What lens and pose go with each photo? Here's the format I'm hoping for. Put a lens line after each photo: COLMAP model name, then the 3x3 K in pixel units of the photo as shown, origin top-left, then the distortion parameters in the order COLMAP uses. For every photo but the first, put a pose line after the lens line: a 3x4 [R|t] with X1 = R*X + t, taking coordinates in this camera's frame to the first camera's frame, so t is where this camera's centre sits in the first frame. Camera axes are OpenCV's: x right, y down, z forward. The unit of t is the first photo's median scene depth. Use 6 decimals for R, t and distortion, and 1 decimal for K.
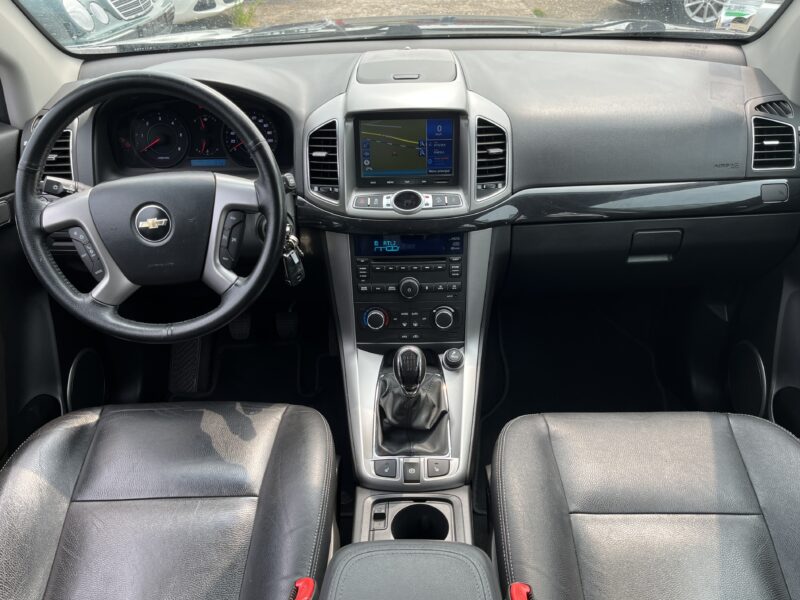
lens RADIAL K [[596.7, 0, 400.0], [0, 596.7, 300.0], [0, 0, 1]] dist [0.004016, 0.004075]
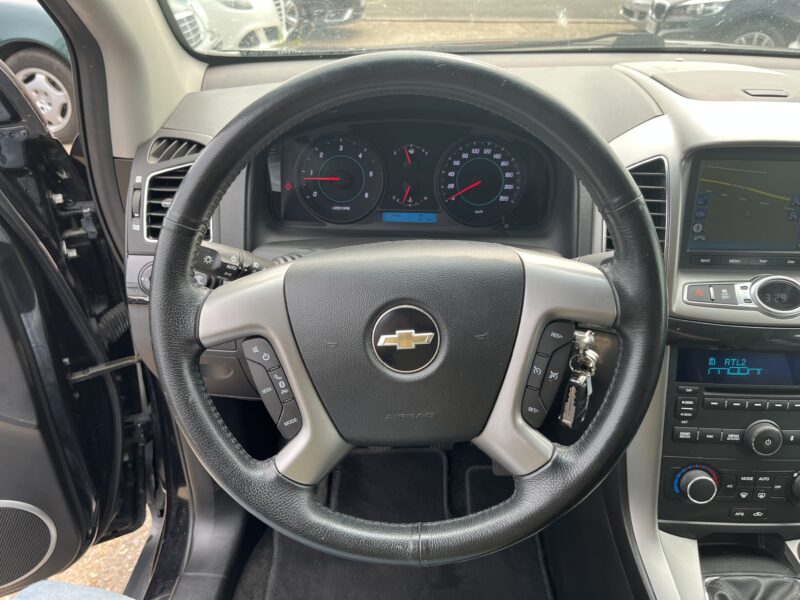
lens RADIAL K [[575.6, 0, 400.0], [0, 575.6, 300.0], [0, 0, 1]] dist [0.012327, -0.002827]
pose [[0.998892, 0.034680, -0.031801, -0.372831], [-0.036528, 0.997560, -0.059493, -0.122756], [0.029660, 0.060589, 0.997722, 0.453724]]
